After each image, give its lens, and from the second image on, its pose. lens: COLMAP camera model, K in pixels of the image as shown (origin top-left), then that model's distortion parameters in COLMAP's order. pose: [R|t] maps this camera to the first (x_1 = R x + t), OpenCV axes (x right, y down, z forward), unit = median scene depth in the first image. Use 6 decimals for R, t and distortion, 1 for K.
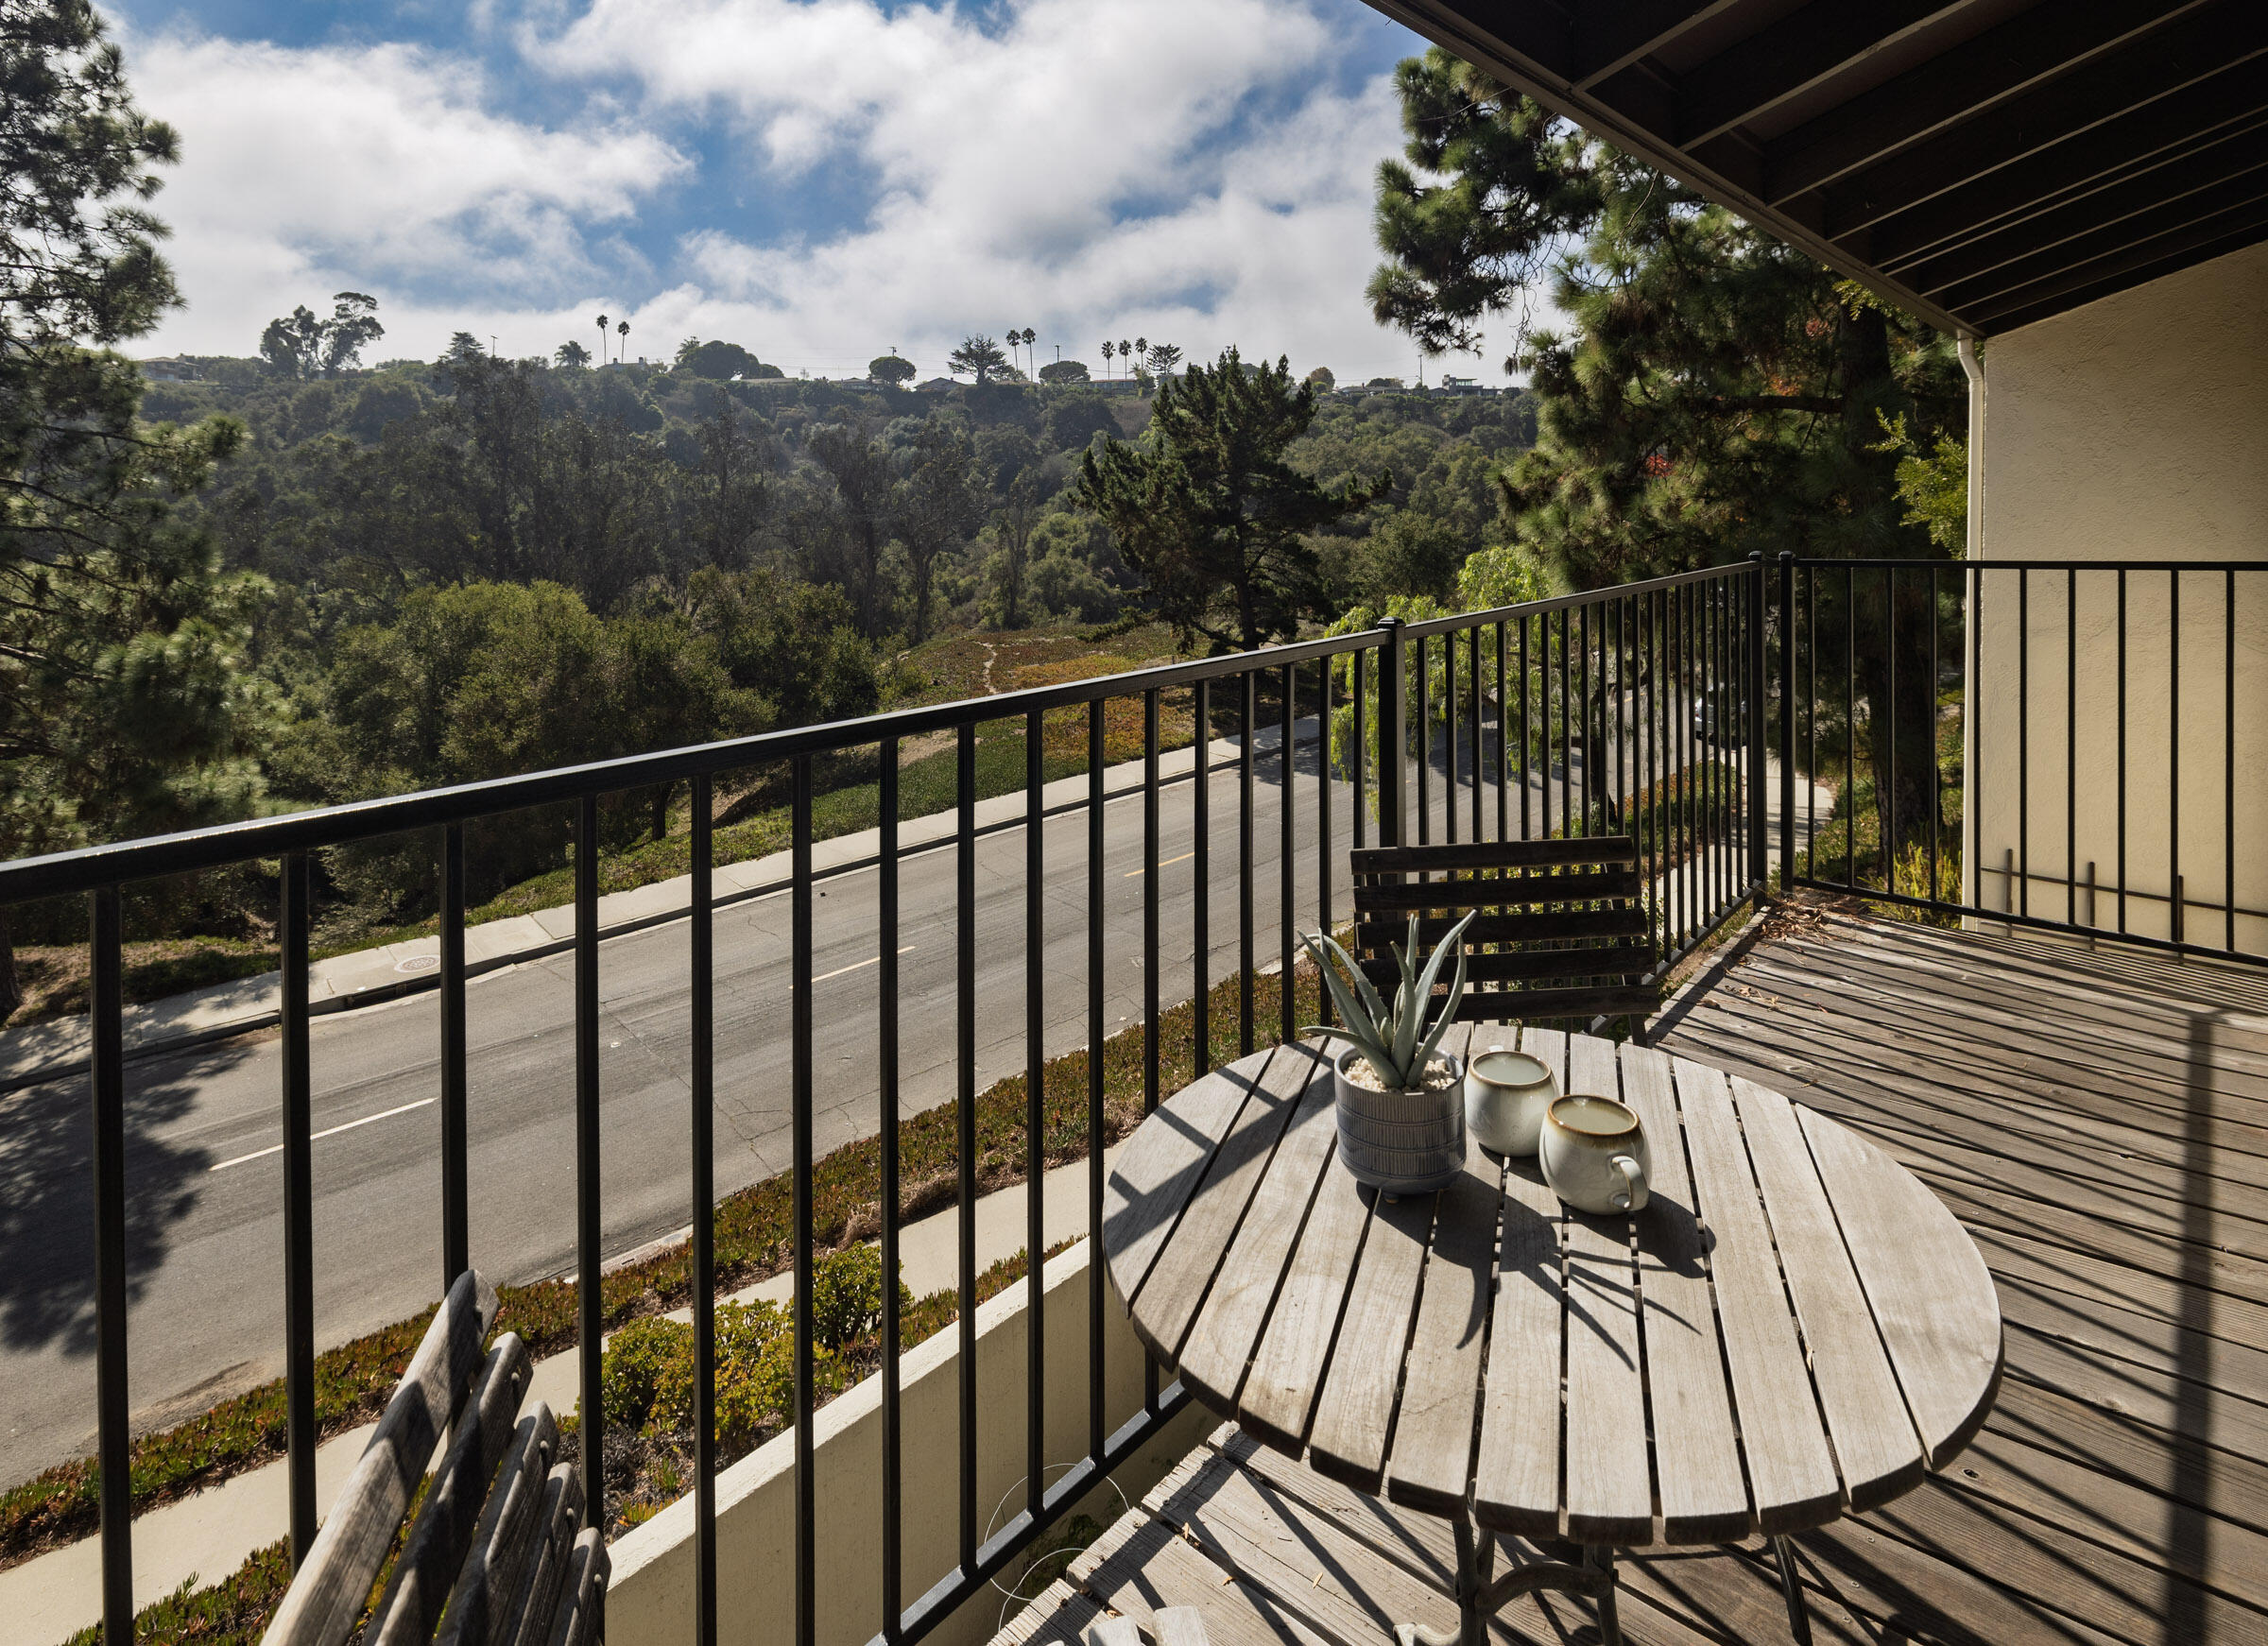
lens RADIAL K [[1166.2, 0, 1134.0], [0, 1166.2, 823.0], [0, 0, 1]] dist [0.001734, 0.000946]
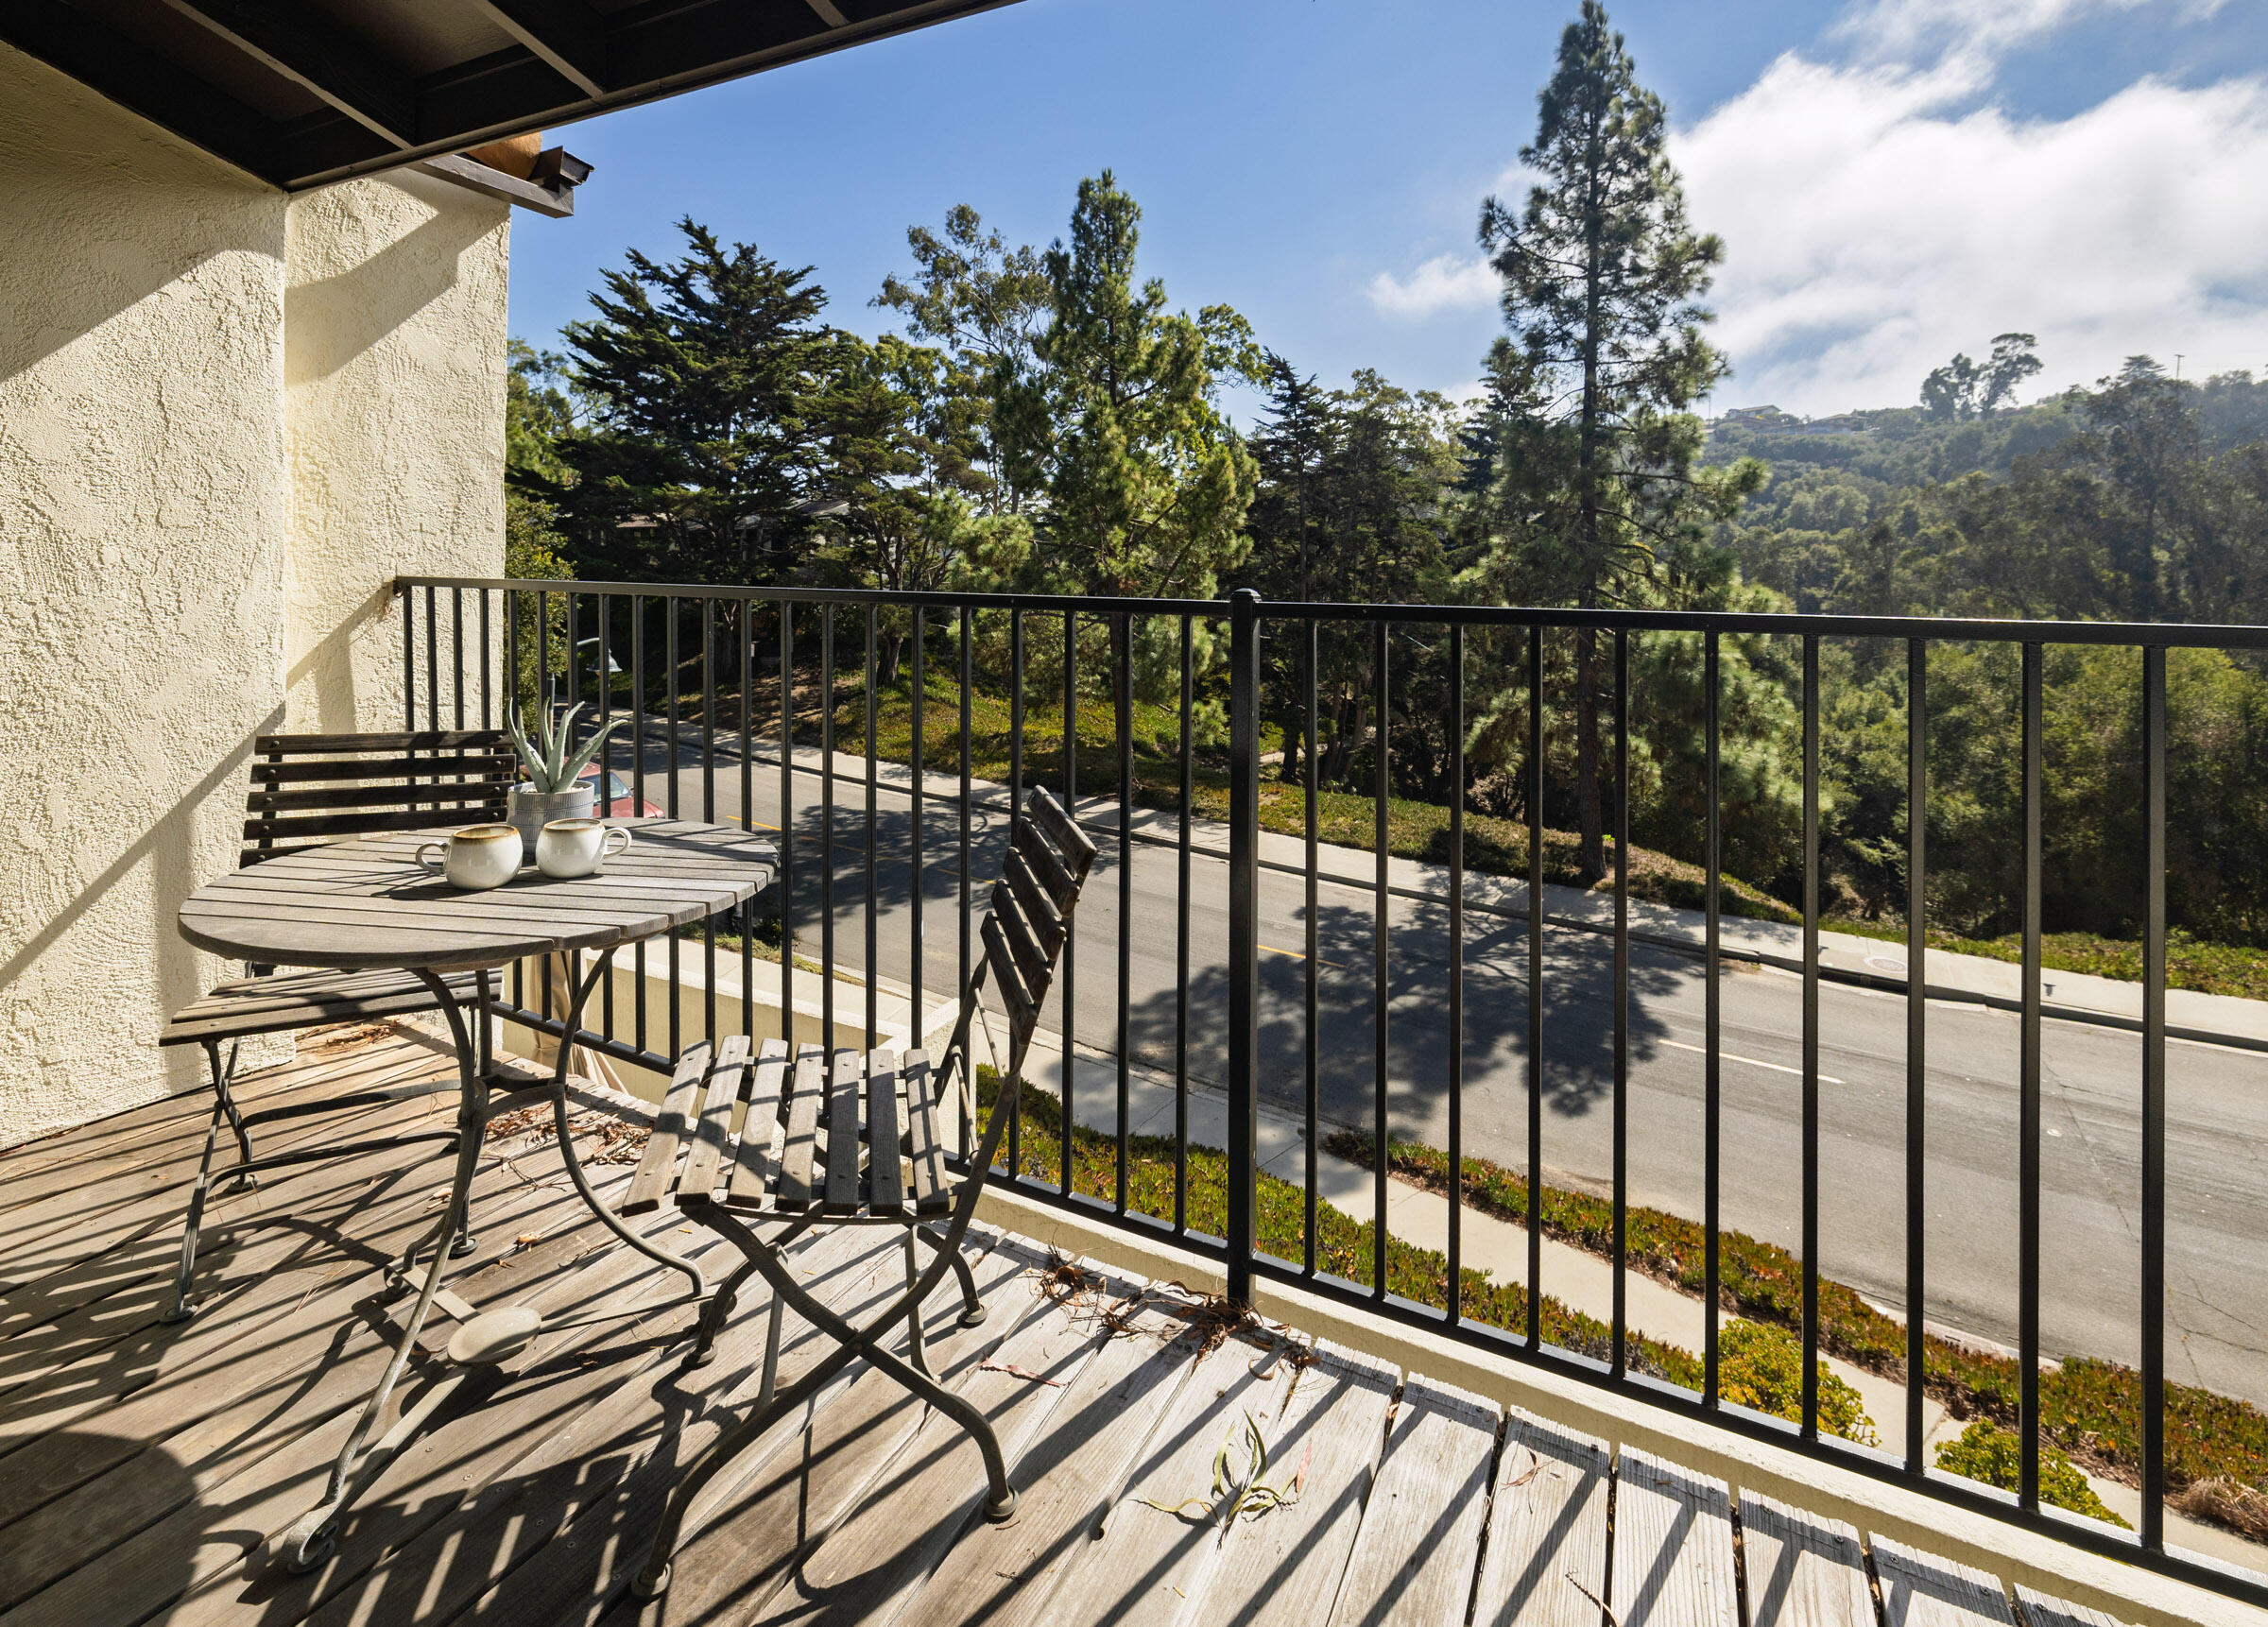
lens RADIAL K [[1025.7, 0, 1134.0], [0, 1025.7, 813.5], [0, 0, 1]] dist [-0.002316, -0.000311]
pose [[0.255148, 0.263815, -0.930216, 0.088323], [-0.268596, 0.943531, 0.193919, -0.013172], [0.928846, 0.200374, 0.311600, 0.062804]]
